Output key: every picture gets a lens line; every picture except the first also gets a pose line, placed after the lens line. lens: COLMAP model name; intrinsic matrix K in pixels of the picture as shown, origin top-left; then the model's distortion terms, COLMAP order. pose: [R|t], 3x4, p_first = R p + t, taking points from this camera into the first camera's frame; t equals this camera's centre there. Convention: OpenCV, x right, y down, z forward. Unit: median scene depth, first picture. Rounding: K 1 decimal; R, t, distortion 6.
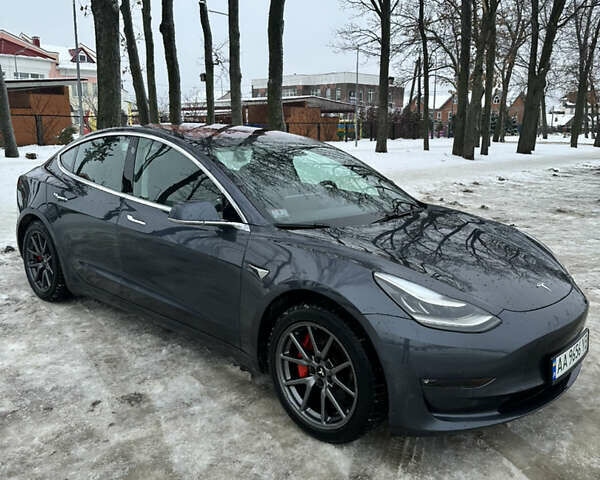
lens RADIAL K [[549.8, 0, 308.1], [0, 549.8, 240.1], [0, 0, 1]] dist [0.046100, -0.026318]
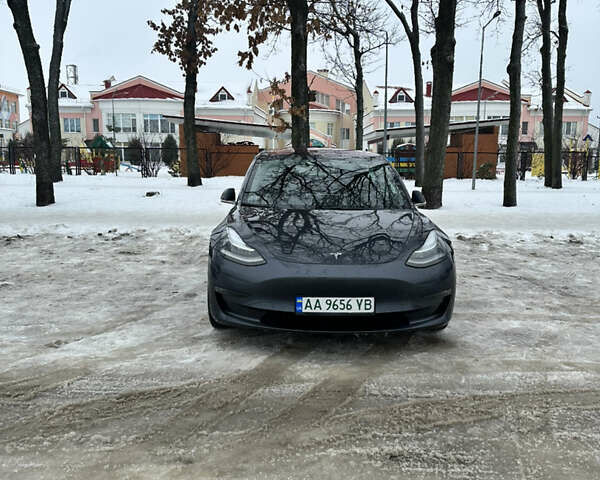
lens RADIAL K [[549.8, 0, 308.1], [0, 549.8, 240.1], [0, 0, 1]] dist [0.046100, -0.026318]
pose [[0.709513, 0.114267, -0.695366, 1.267348], [-0.160667, 0.987007, -0.001744, 0.052588], [0.686132, 0.112960, 0.718654, -0.046499]]
